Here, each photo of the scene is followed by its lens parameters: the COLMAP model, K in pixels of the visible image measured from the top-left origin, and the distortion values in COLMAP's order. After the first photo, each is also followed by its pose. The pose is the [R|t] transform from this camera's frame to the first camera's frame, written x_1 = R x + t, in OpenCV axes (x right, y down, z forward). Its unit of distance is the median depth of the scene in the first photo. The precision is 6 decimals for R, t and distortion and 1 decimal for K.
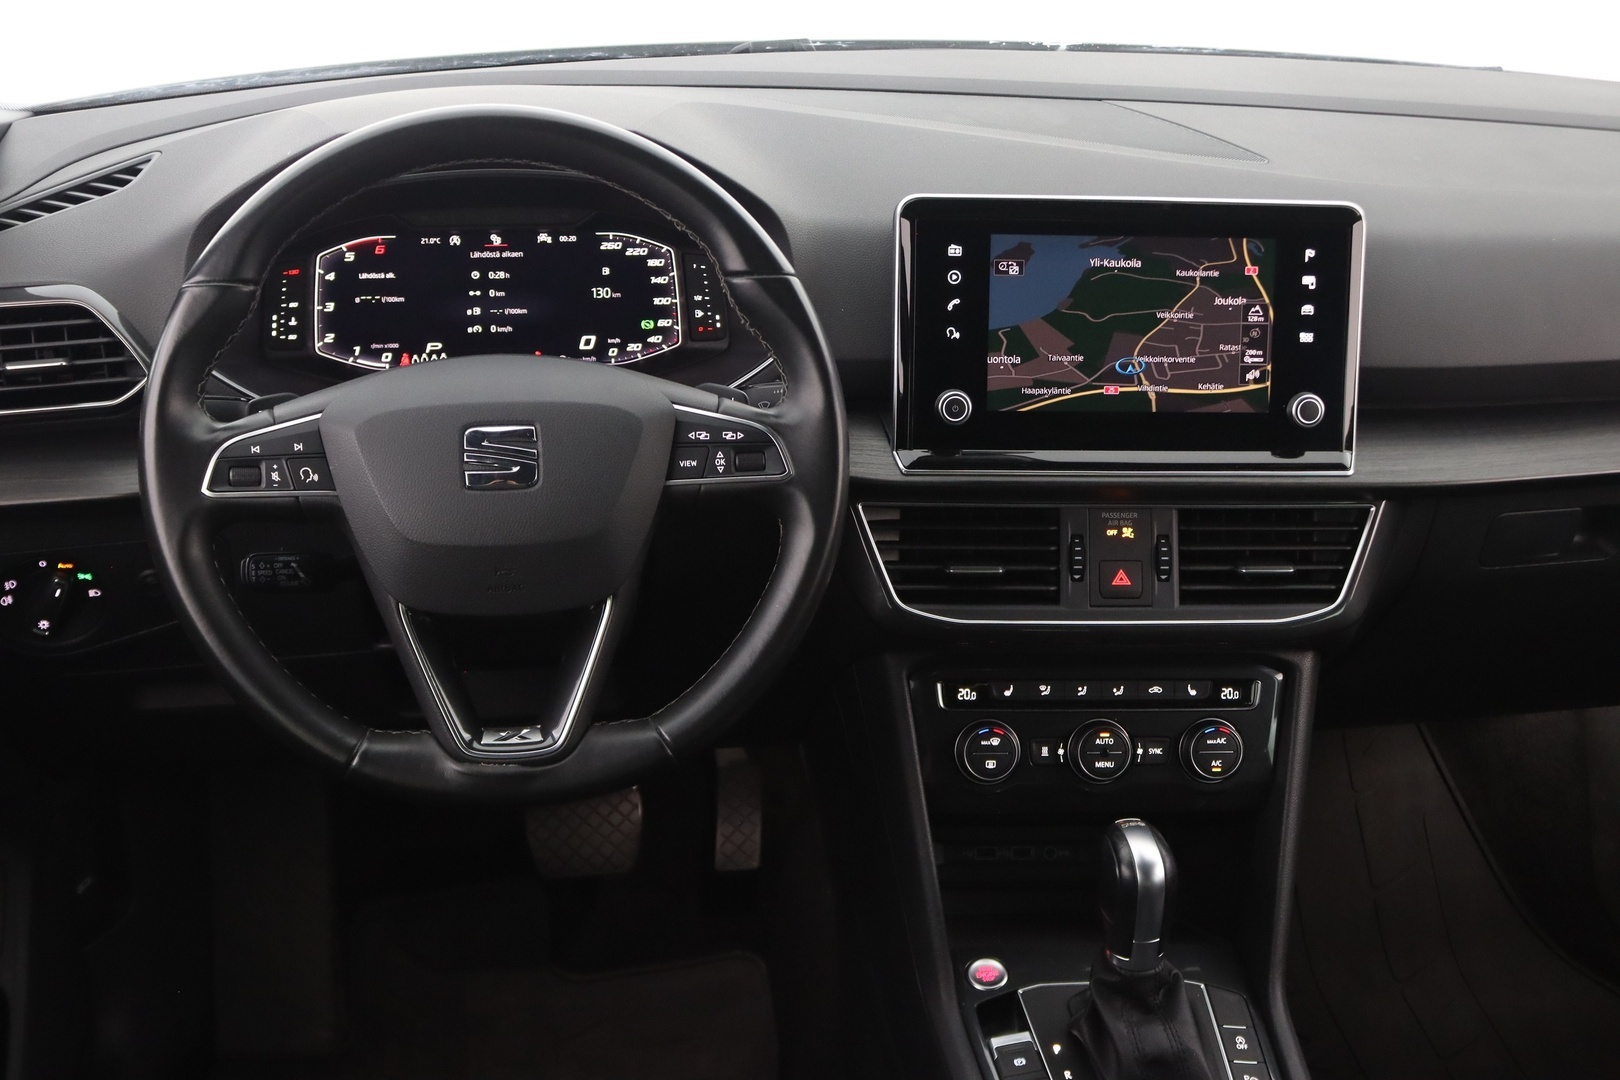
lens RADIAL K [[1875.6, 0, 762.1], [0, 1875.6, 626.5], [0, 0, 1]] dist [-0.072411, 0.000000]
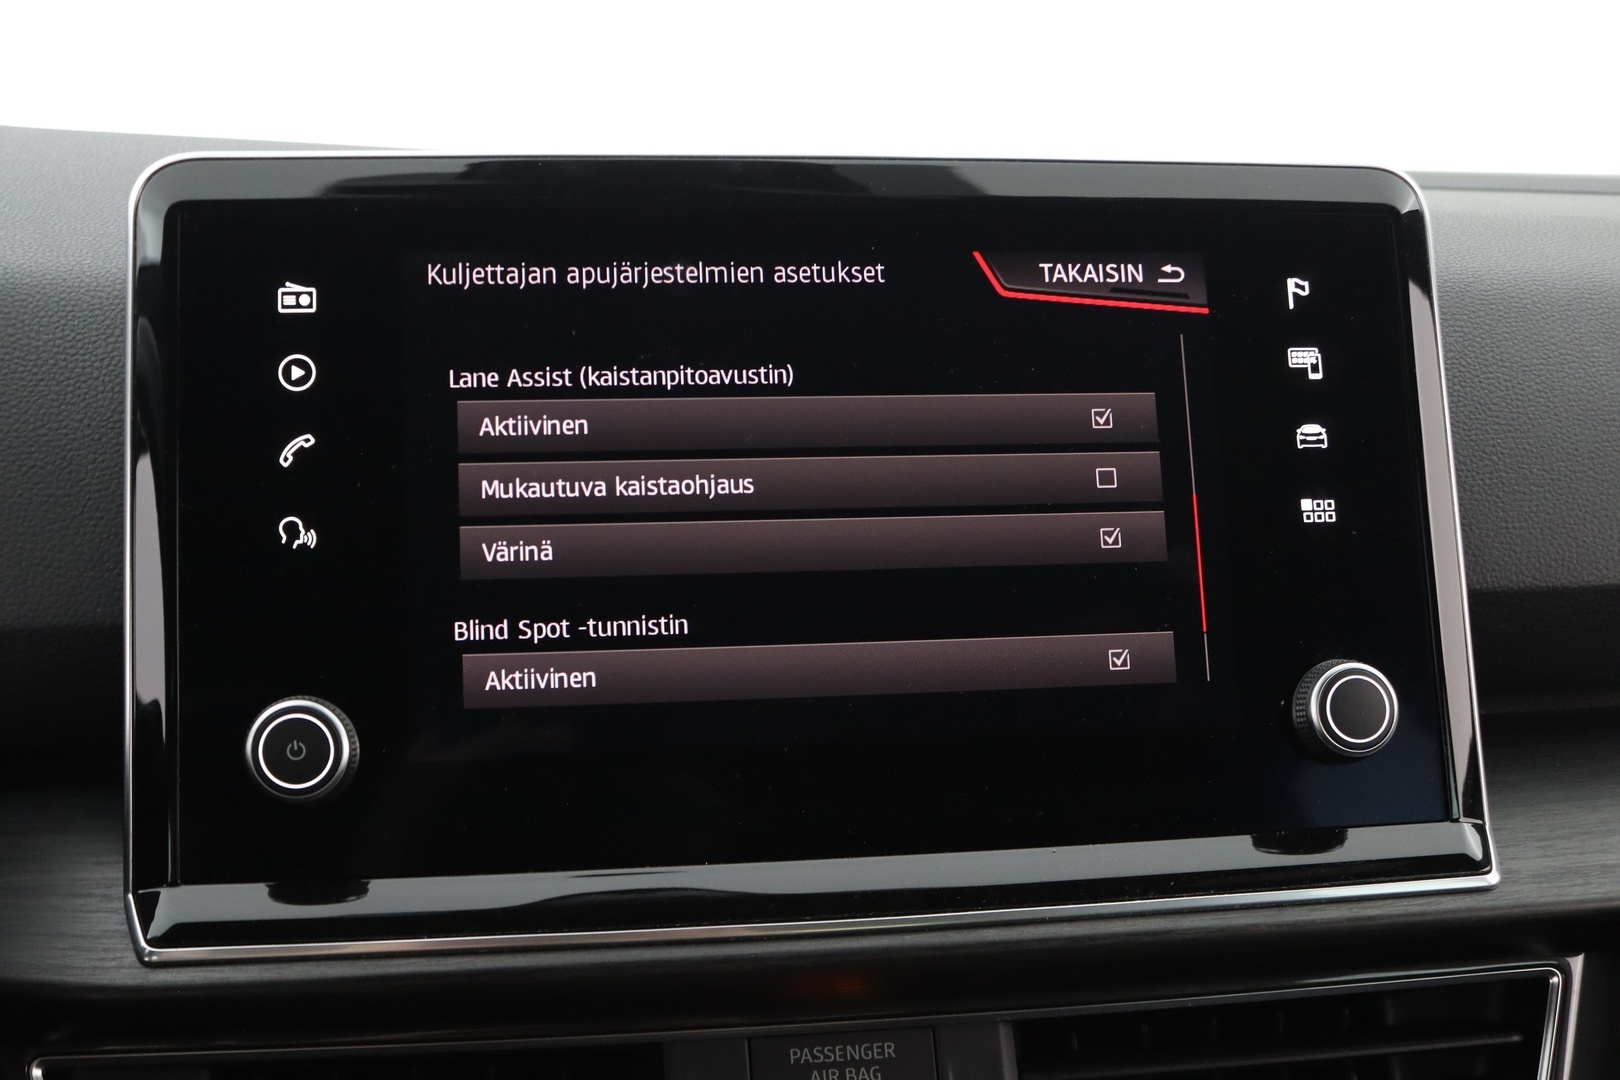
lens RADIAL K [[1875.6, 0, 800.3], [0, 1875.6, 550.7], [0, 0, 1]] dist [-0.072411, 0.000000]
pose [[0.994990, -0.041112, 0.091128, 0.157133], [0.066501, 0.952792, -0.296252, -0.046765], [-0.074646, 0.300828, 0.950753, 0.656543]]
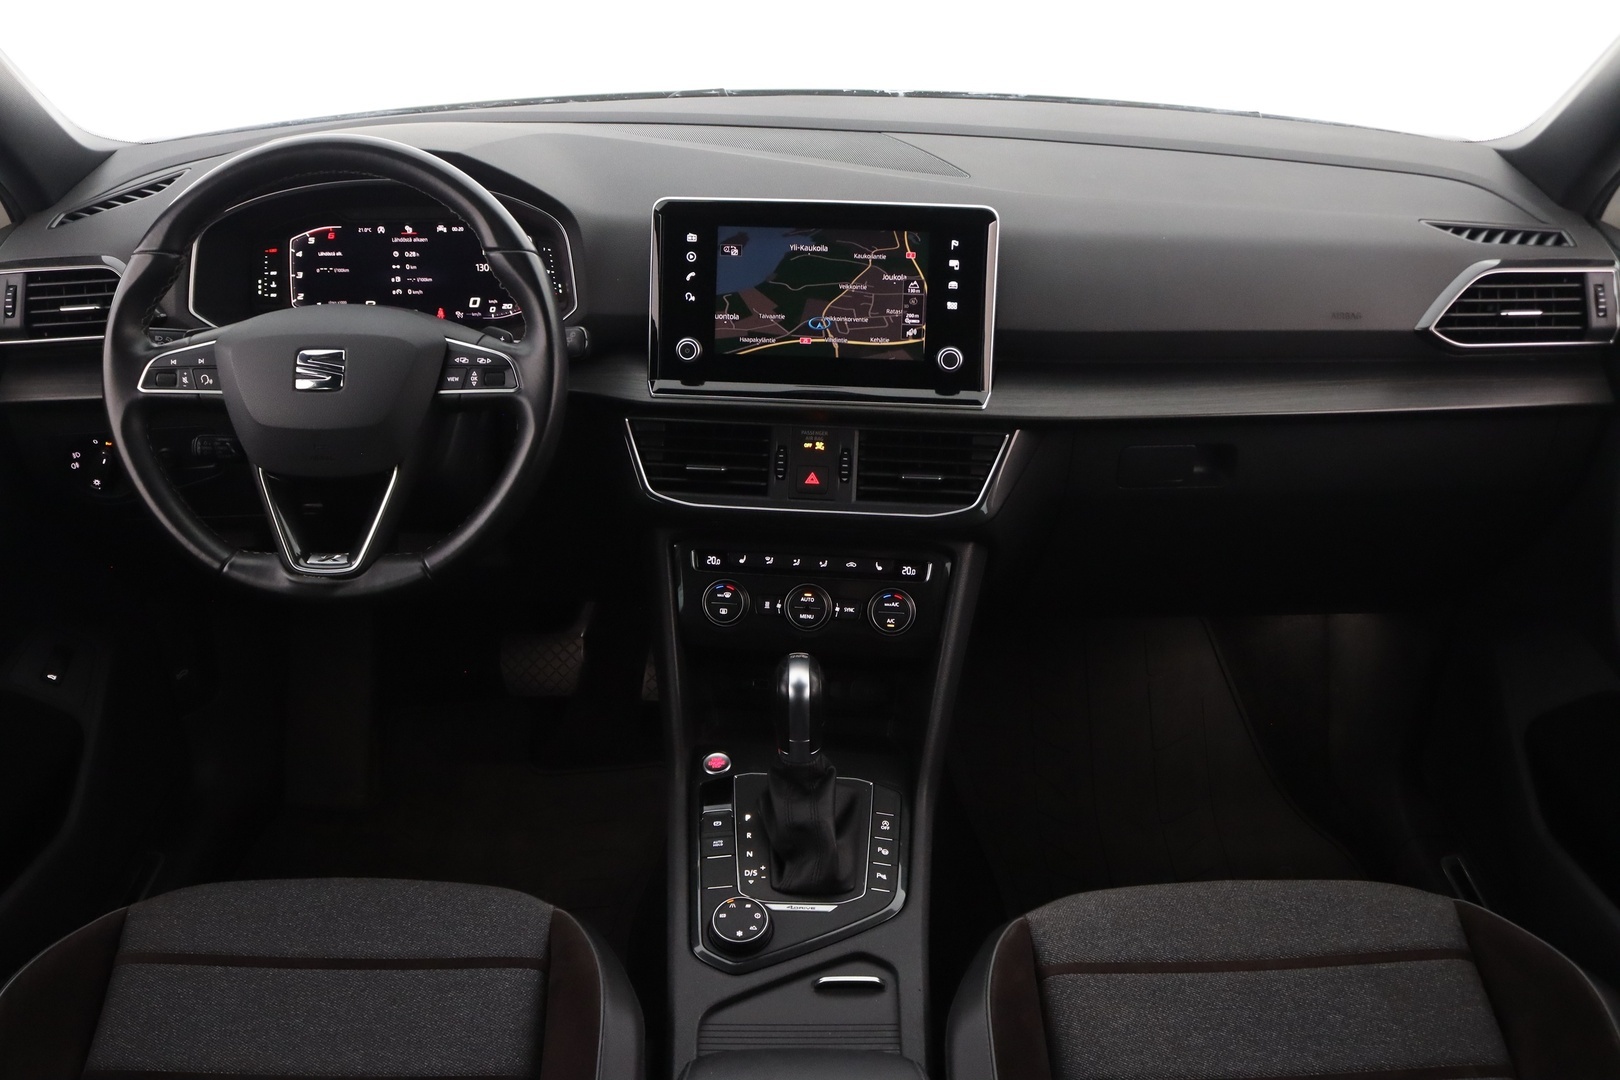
lens RADIAL K [[1518.0, 0, 749.6], [0, 1518.0, 602.3], [0, 0, 1]] dist [-0.109389, 0.000000]
pose [[0.984244, 0.054650, -0.168155, 0.338403], [-0.050999, 0.998361, 0.025956, 0.037930], [0.169298, -0.016971, 0.985419, -0.103969]]
